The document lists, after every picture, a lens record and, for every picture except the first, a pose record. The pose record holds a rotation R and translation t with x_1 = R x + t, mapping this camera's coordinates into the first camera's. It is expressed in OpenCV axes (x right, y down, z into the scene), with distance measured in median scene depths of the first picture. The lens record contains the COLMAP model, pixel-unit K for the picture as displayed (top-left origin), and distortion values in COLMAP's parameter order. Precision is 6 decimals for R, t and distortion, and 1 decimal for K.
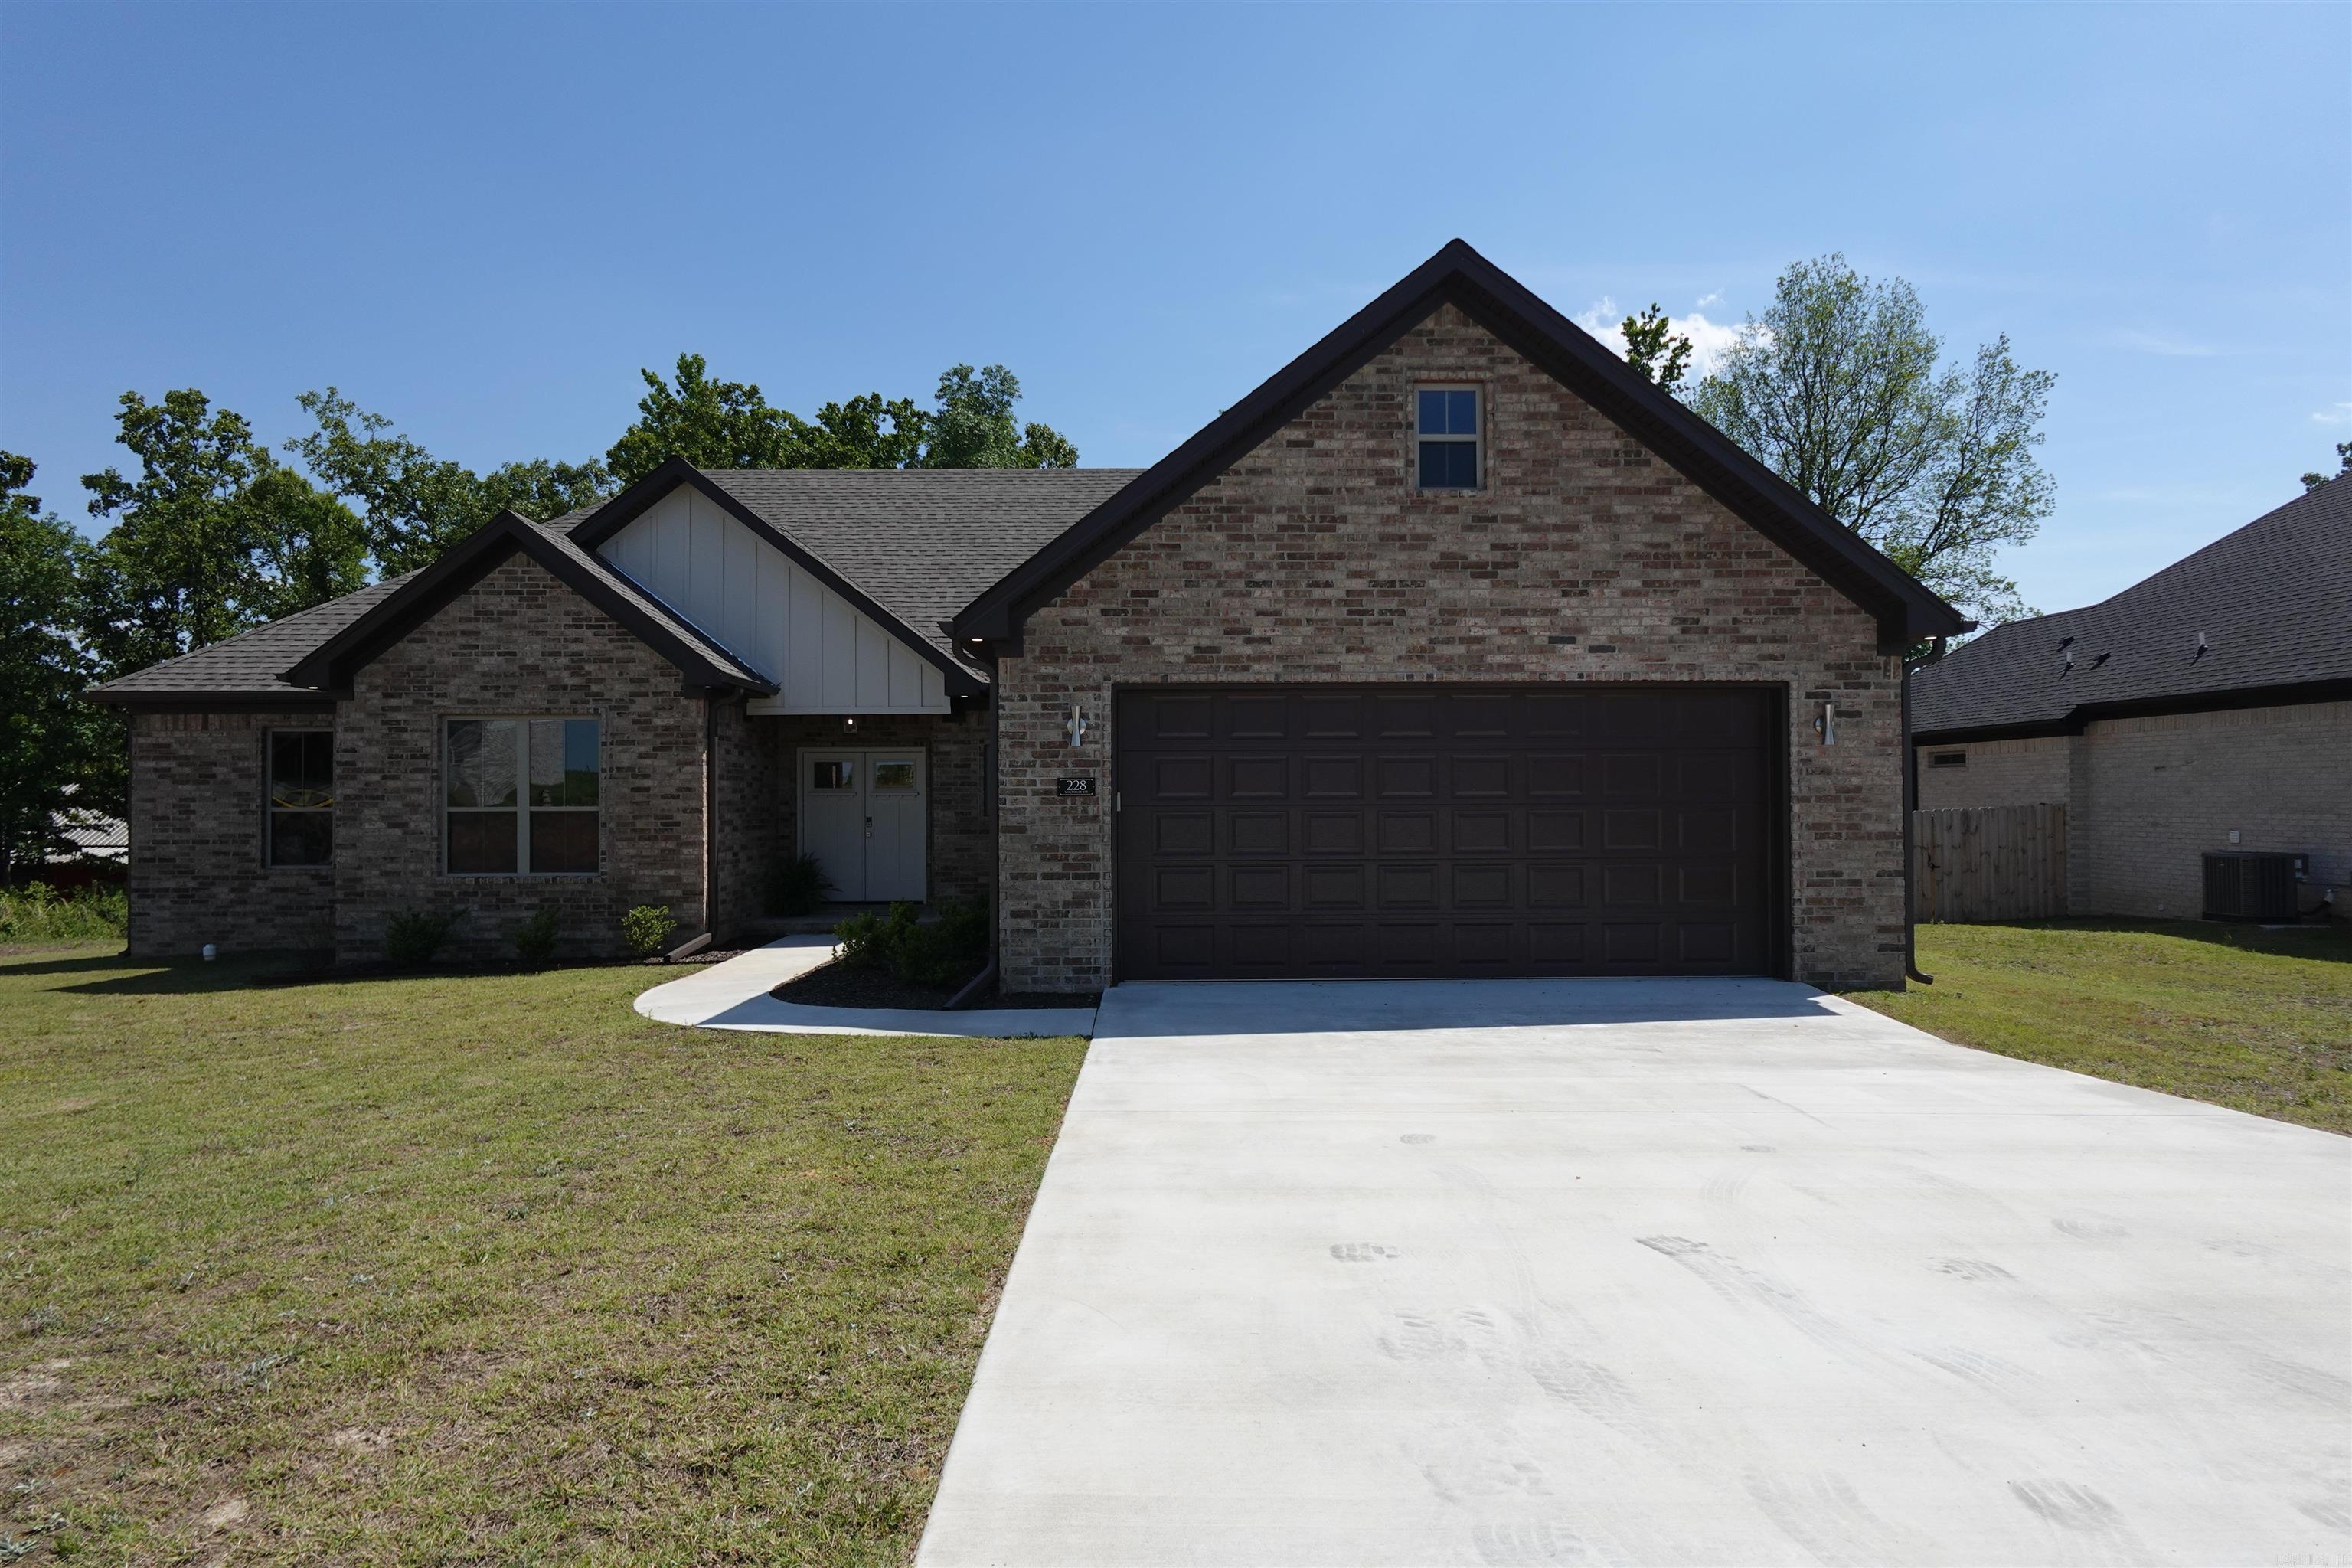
lens RADIAL K [[1330.5, 0, 1179.2], [0, 1330.5, 783.7], [0, 0, 1]] dist [-0.006611, 0.004216]
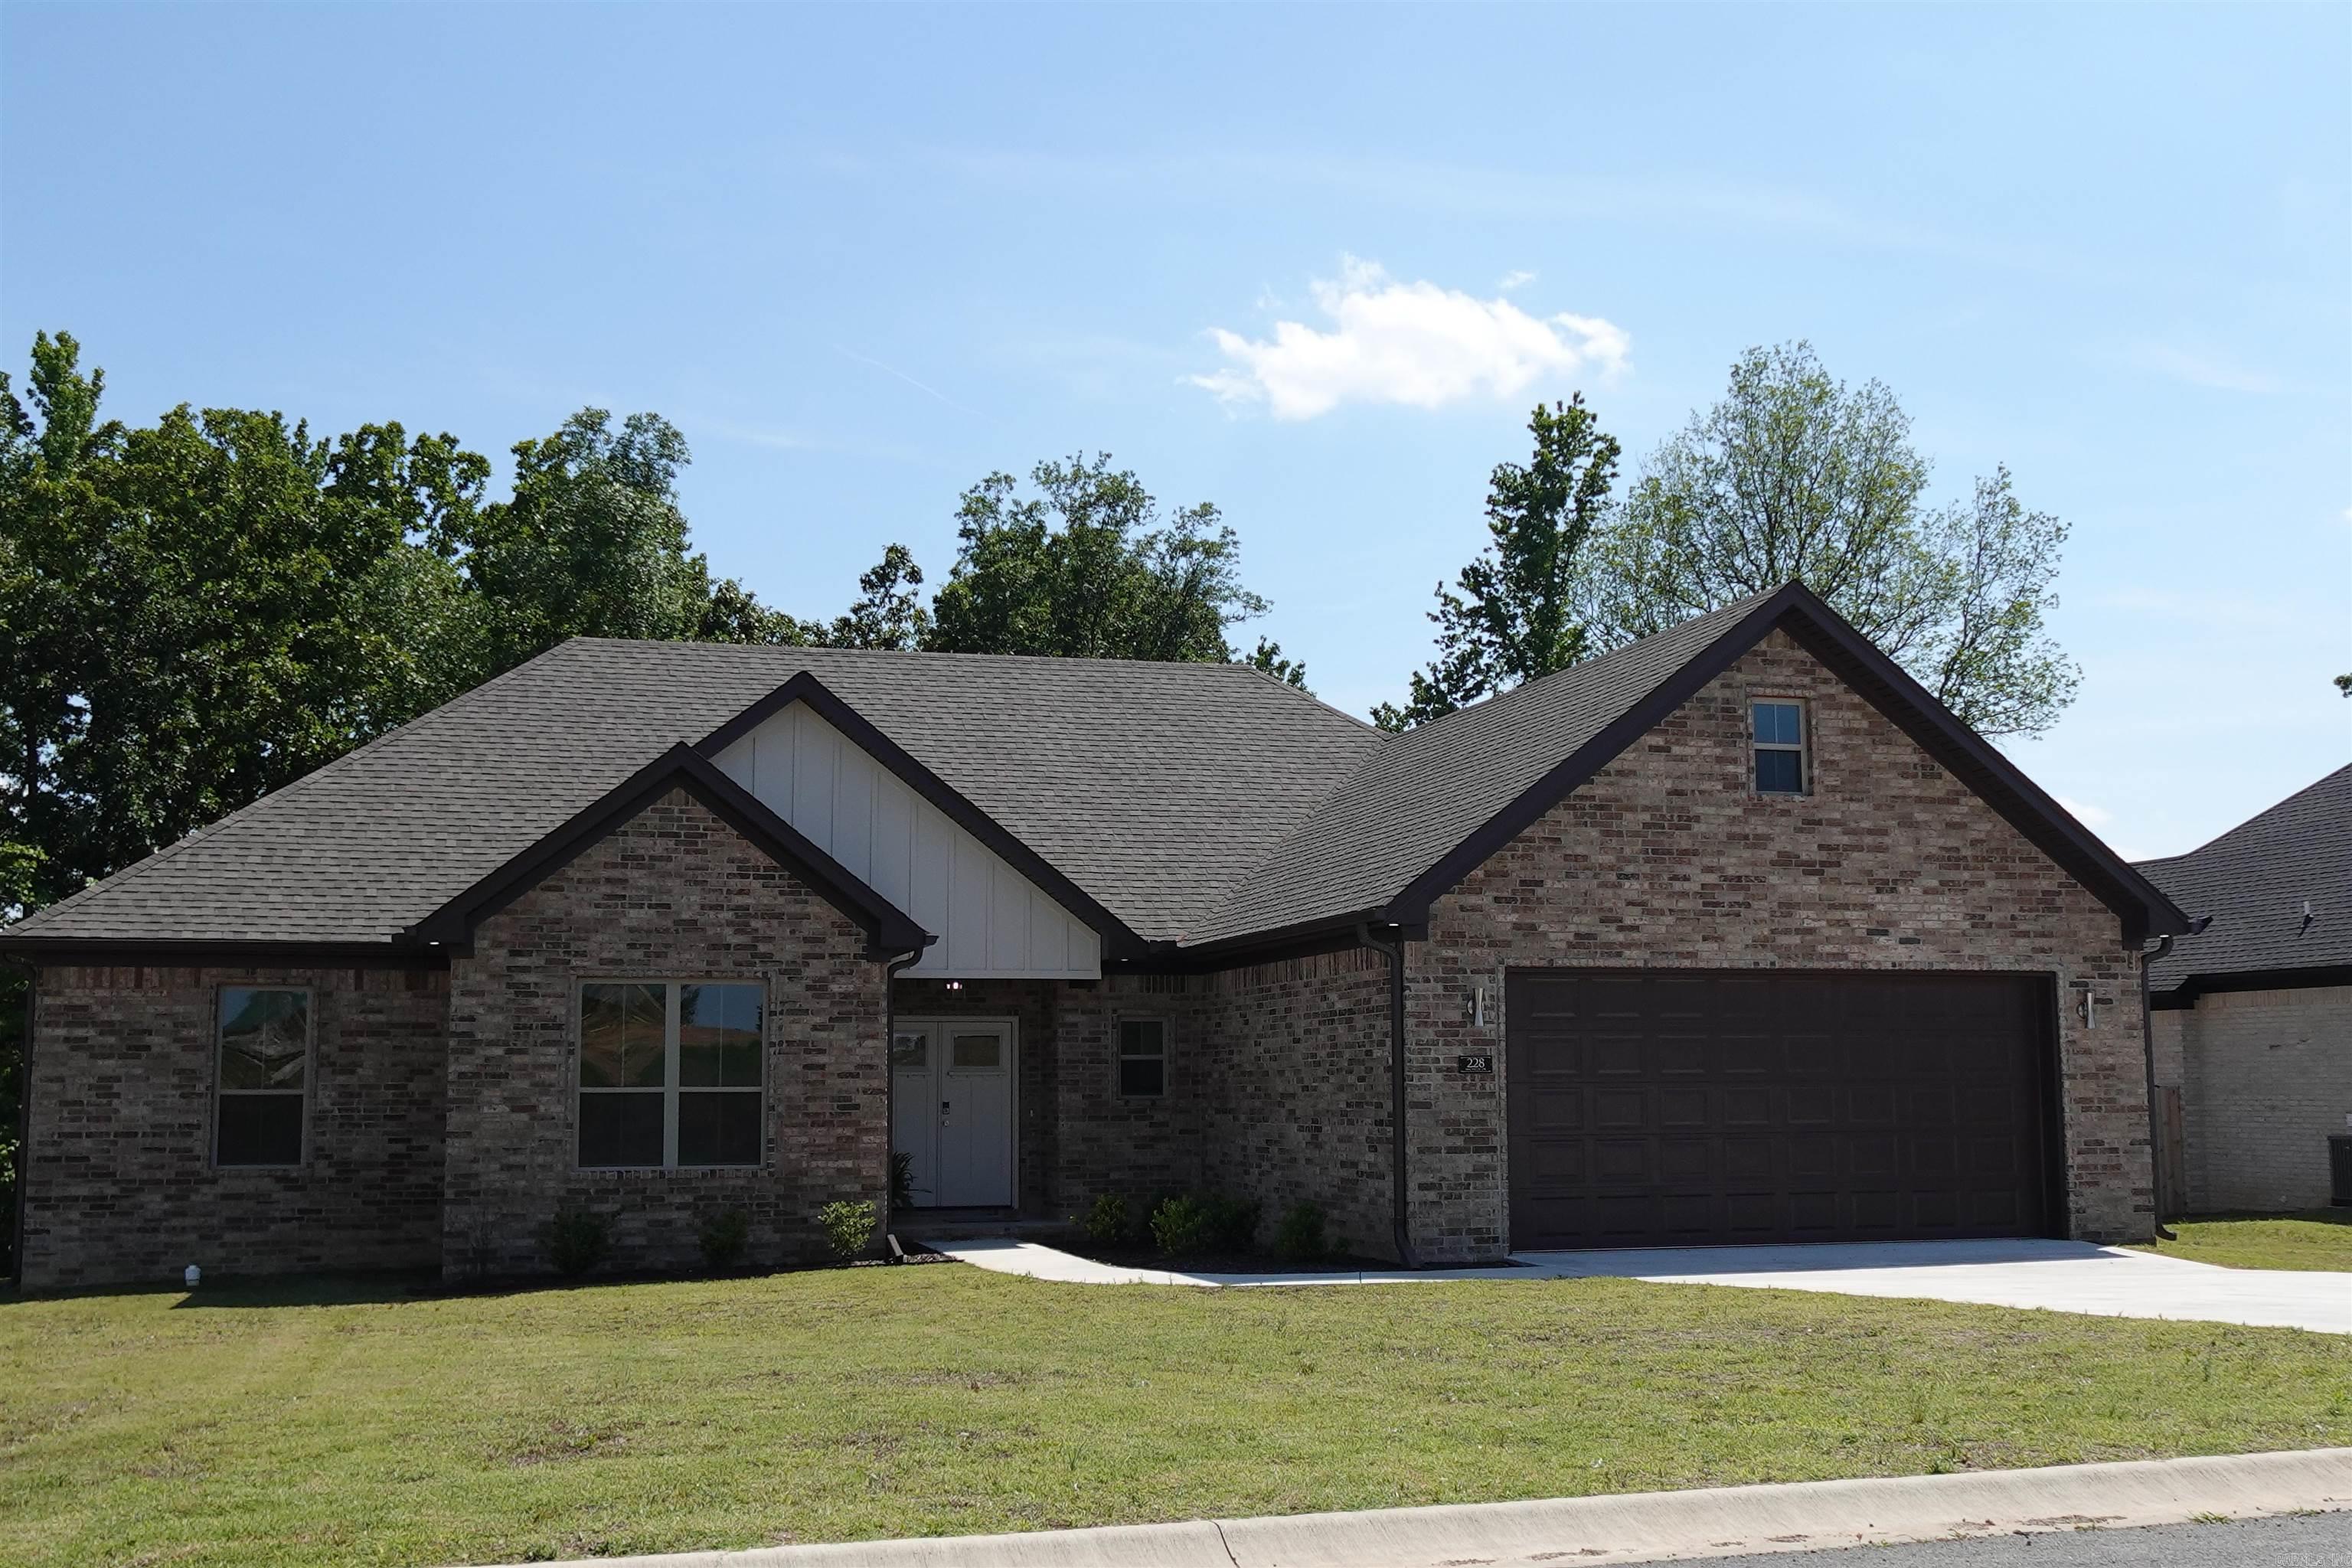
lens RADIAL K [[2460.8, 0, 1176.0], [0, 2460.8, 784.0], [0, 0, 1]] dist [-0.015020, 0.020542]
pose [[0.964930, 0.031864, 0.260567, -0.602164], [-0.002368, 0.993622, -0.112736, 0.001461], [-0.262498, 0.108165, 0.958851, -0.611535]]
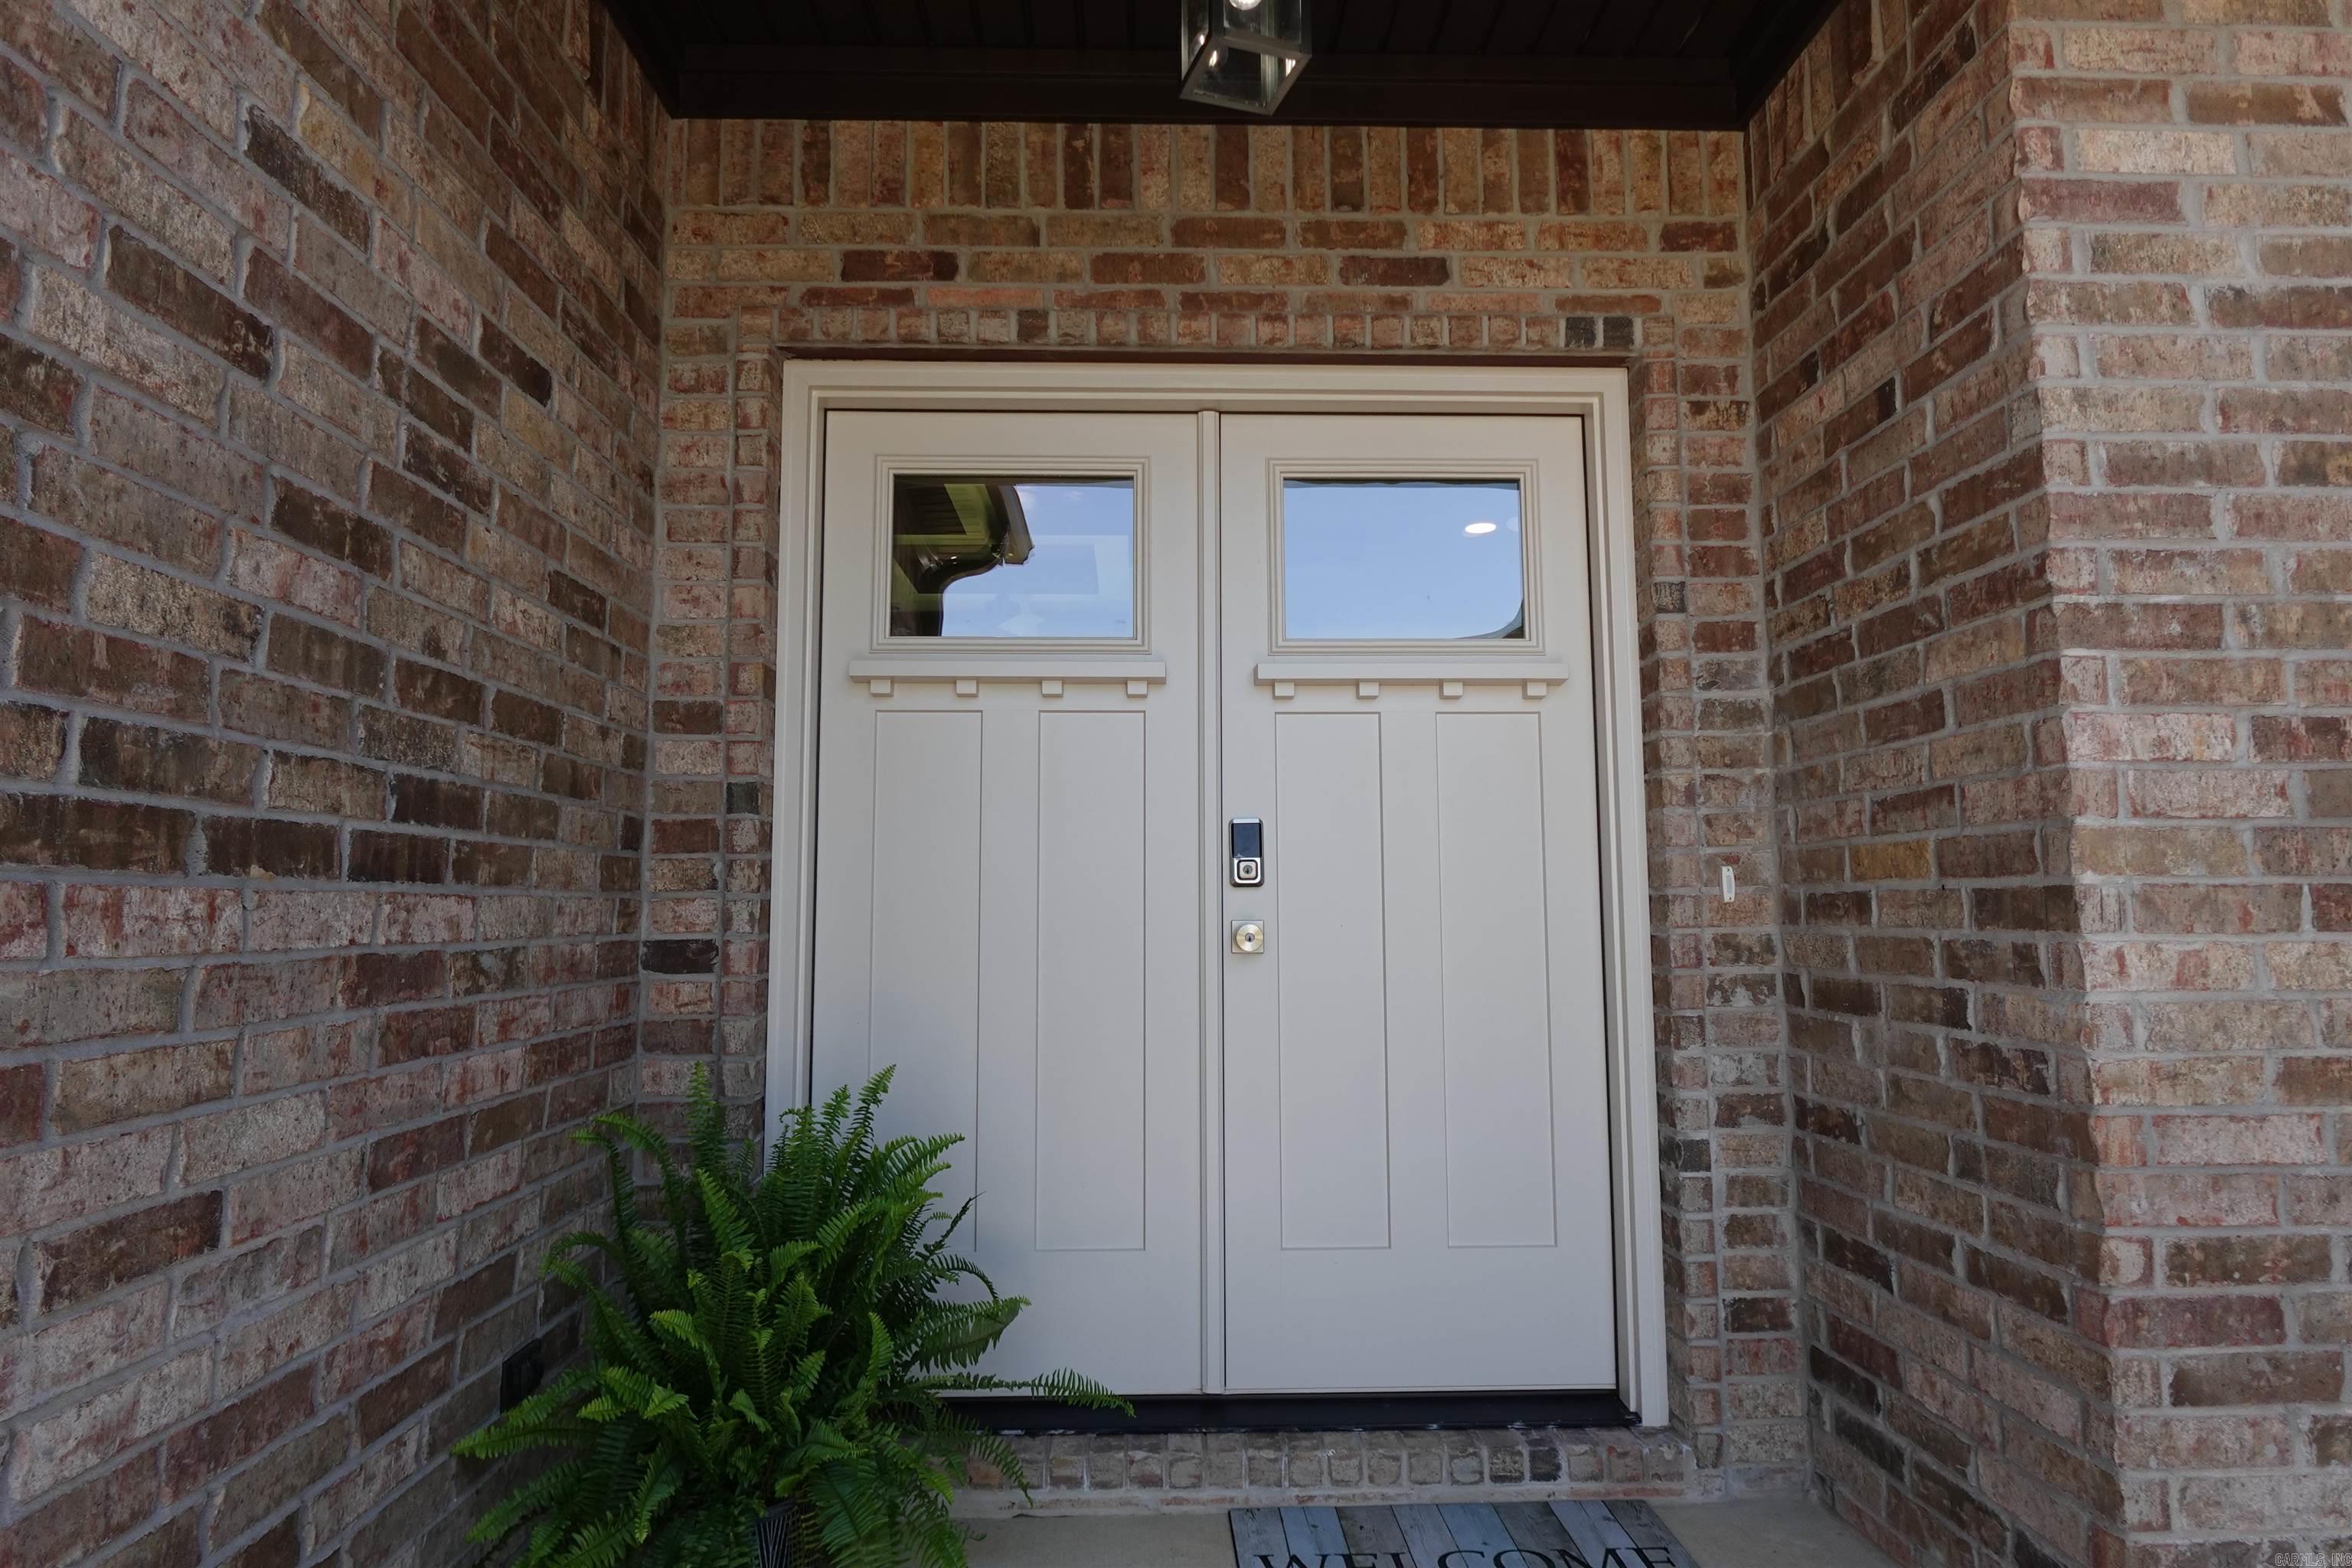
lens RADIAL K [[1330.2, 0, 1172.1], [0, 1330.2, 782.6], [0, 0, 1]] dist [0.000270, 0.001607]
pose [[0.999952, 0.000808, 0.009757, -0.295166], [0.000020, 0.996414, -0.084613, 0.040571], [-0.009790, 0.084610, 0.996366, 1.027643]]
